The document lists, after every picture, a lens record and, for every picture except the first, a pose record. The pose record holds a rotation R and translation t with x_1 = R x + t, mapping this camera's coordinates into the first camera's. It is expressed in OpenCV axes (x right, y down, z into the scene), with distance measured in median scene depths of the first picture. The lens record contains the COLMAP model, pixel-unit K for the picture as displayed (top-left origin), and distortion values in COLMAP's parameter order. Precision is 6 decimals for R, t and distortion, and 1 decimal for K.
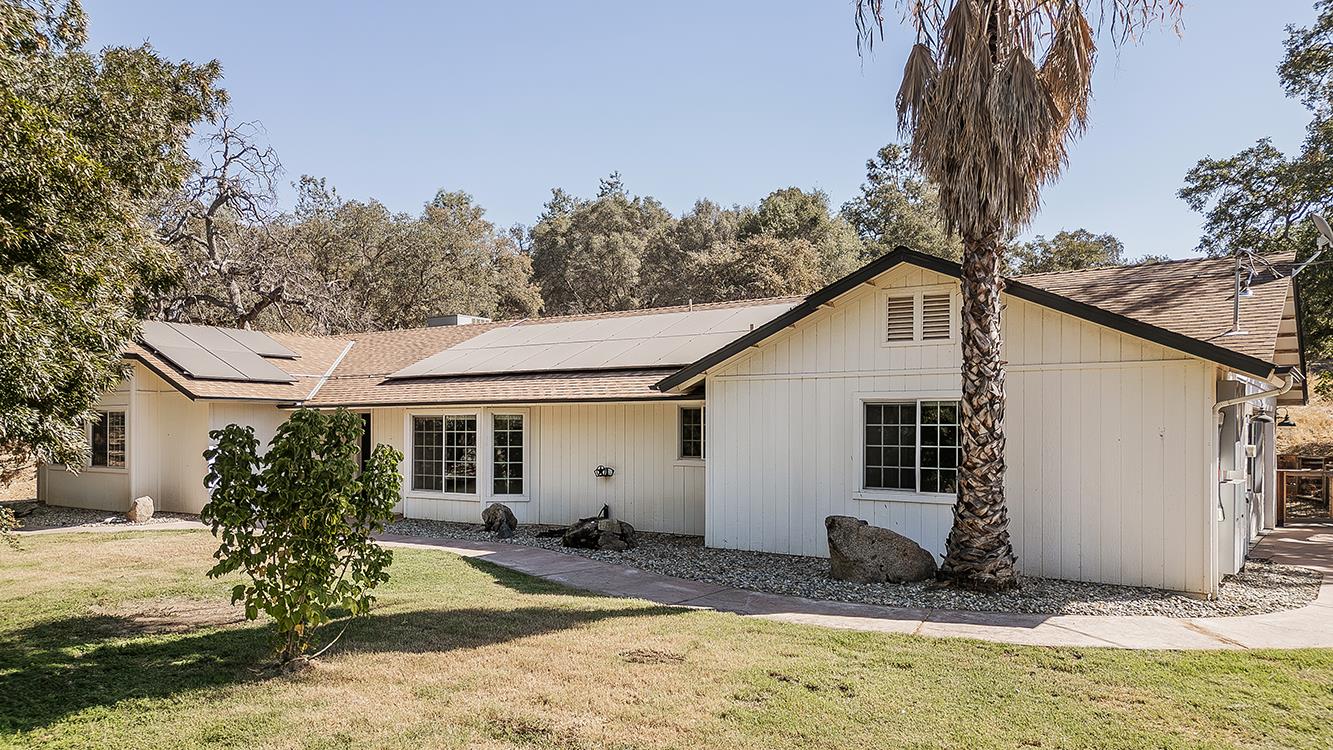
lens RADIAL K [[956.4, 0, 668.8], [0, 956.4, 423.6], [0, 0, 1]] dist [0.074112, -0.053004]
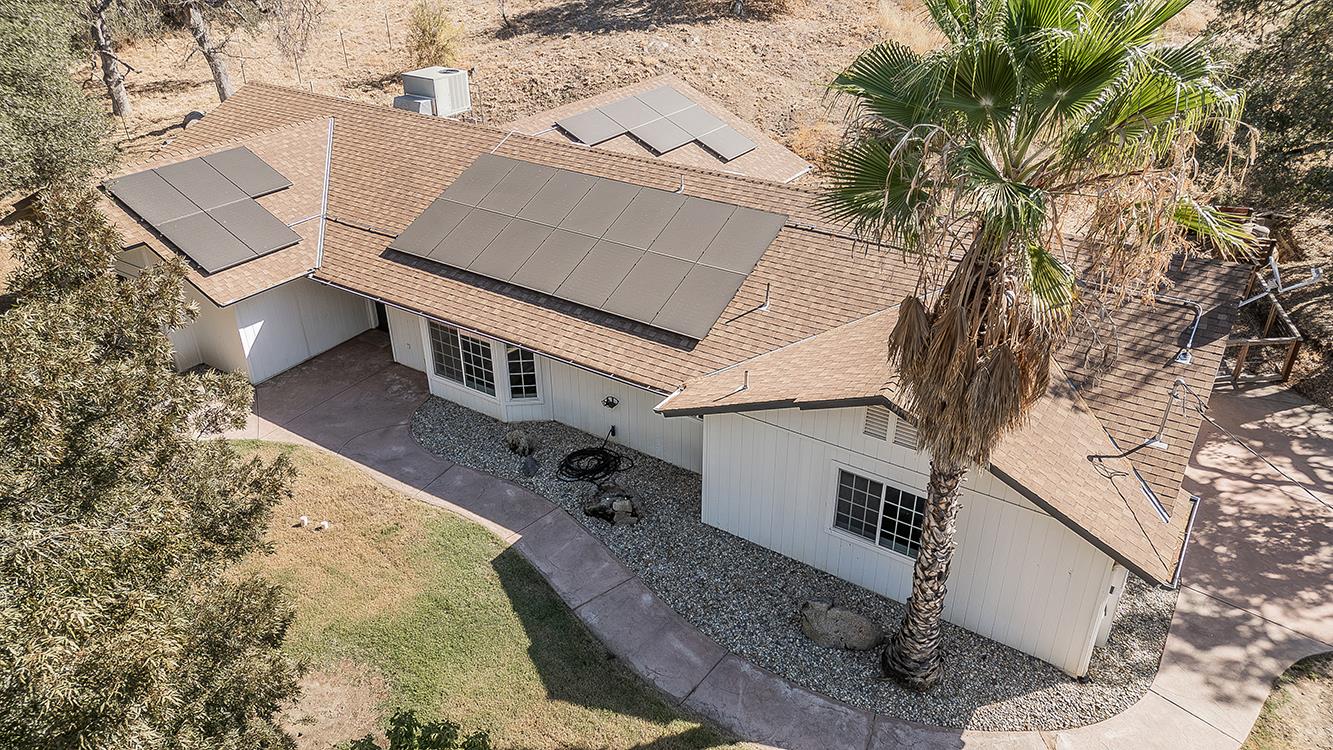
lens RADIAL K [[927.5, 0, 669.9], [0, 927.5, 370.1], [0, 0, 1]] dist [0.076876, -0.045418]
pose [[0.999447, -0.022811, 0.024208, -0.029838], [0.007883, 0.869497, 0.493876, -0.705225], [-0.032315, -0.493412, 0.869195, 0.075872]]
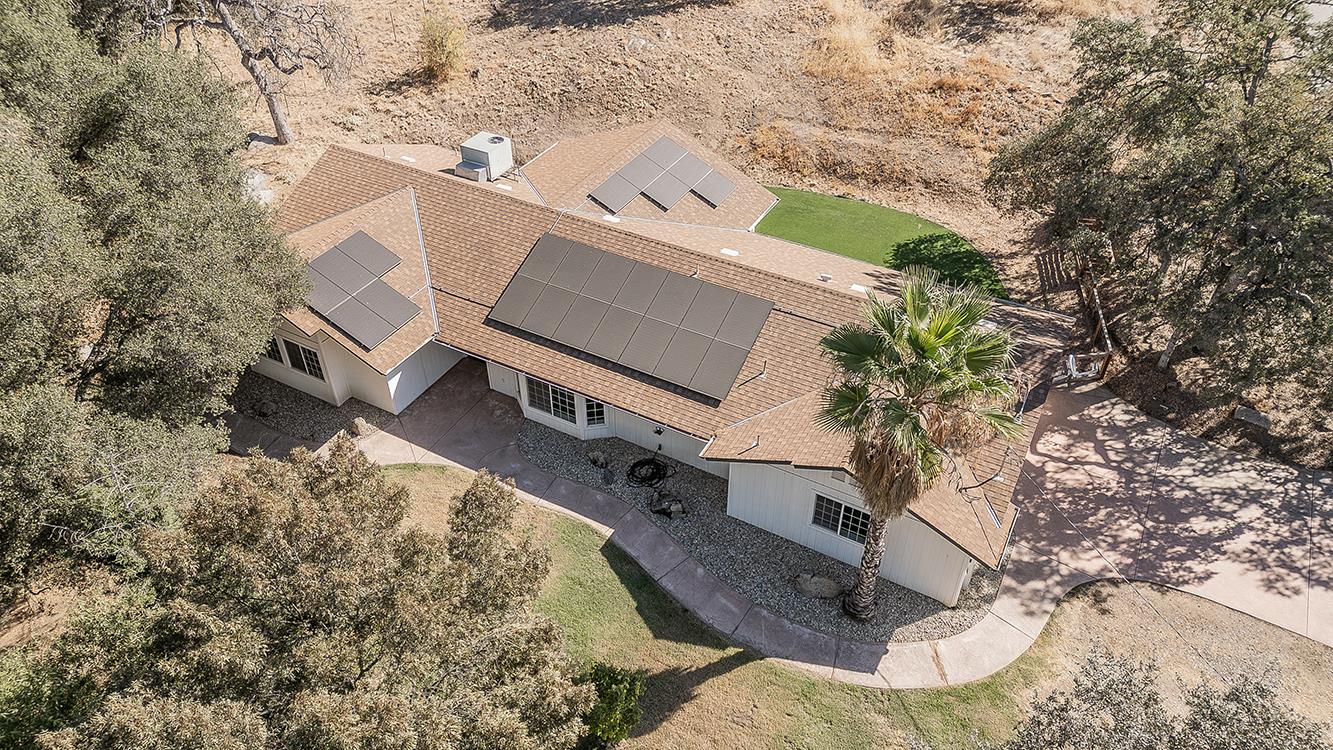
lens RADIAL K [[927.5, 0, 669.9], [0, 927.5, 370.1], [0, 0, 1]] dist [0.076876, -0.045418]
pose [[0.993776, -0.073925, 0.083337, -0.237161], [0.003263, 0.767083, 0.641539, -1.460444], [-0.111352, -0.637274, 0.762550, -0.257201]]
